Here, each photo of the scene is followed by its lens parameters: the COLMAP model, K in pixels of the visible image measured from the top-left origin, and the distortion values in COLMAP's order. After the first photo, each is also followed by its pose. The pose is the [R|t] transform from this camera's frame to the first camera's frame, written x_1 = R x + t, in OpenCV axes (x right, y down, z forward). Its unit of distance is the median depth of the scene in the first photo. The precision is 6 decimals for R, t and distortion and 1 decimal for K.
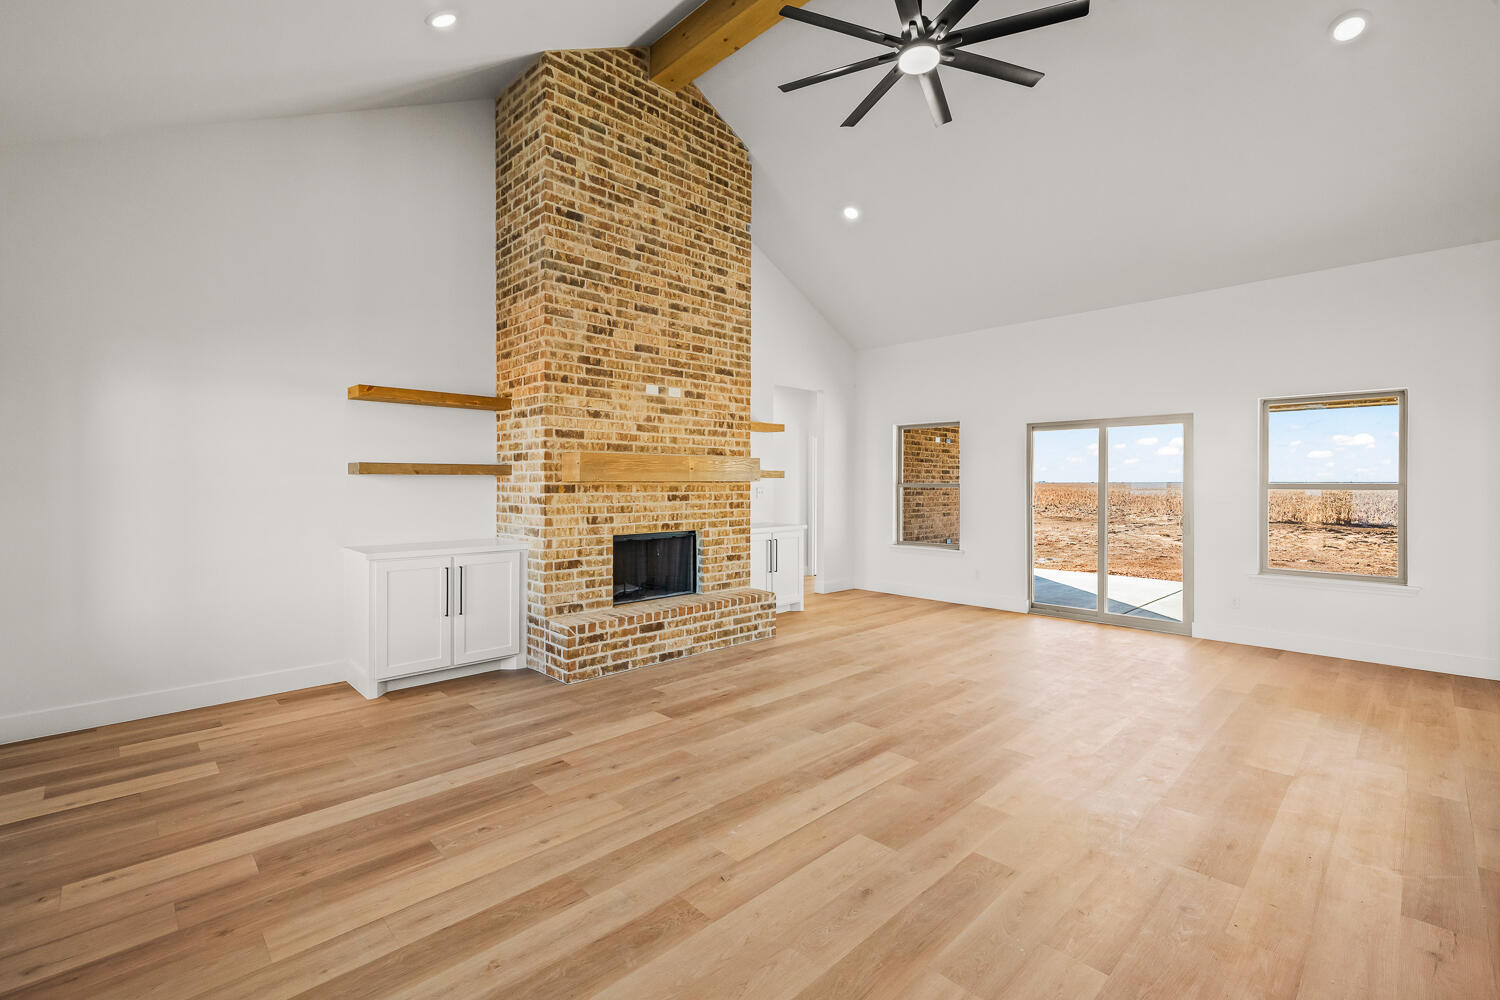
lens RADIAL K [[655.8, 0, 741.6], [0, 655.8, 485.1], [0, 0, 1]] dist [-0.000615, 0.000140]
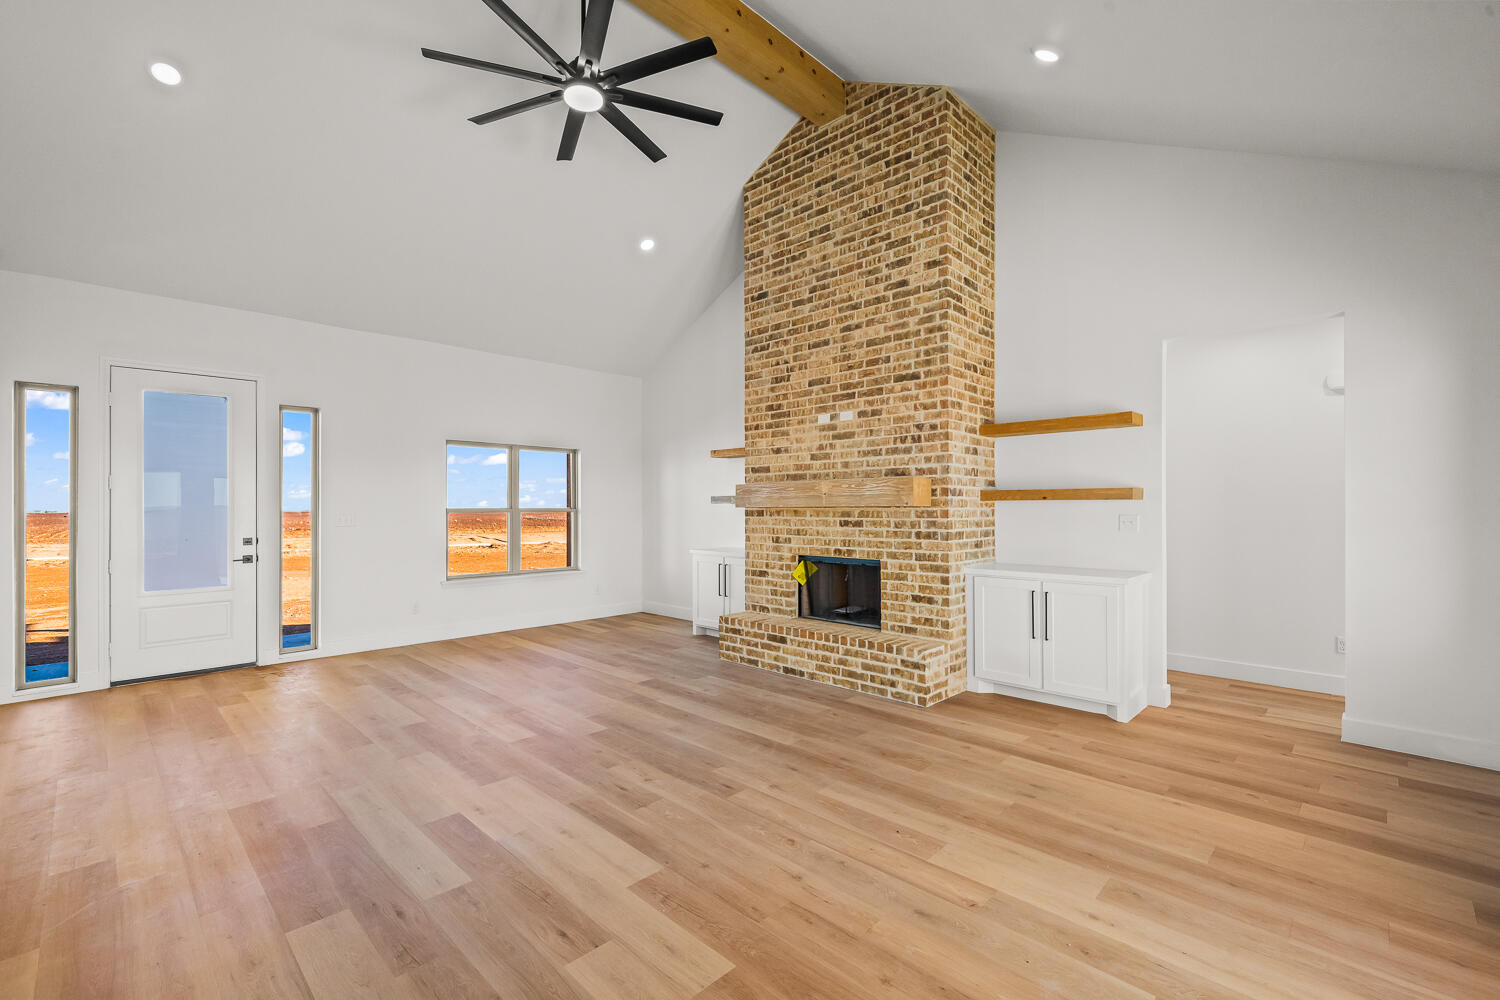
lens RADIAL K [[641.4, 0, 749.0], [0, 641.4, 507.9], [0, 0, 1]] dist [-0.000398, -0.000243]
pose [[0.035708, -0.007229, -0.999336, 0.893838], [-0.005818, 0.999955, -0.007441, 0.004340], [0.999345, 0.006080, 0.035664, 0.862798]]
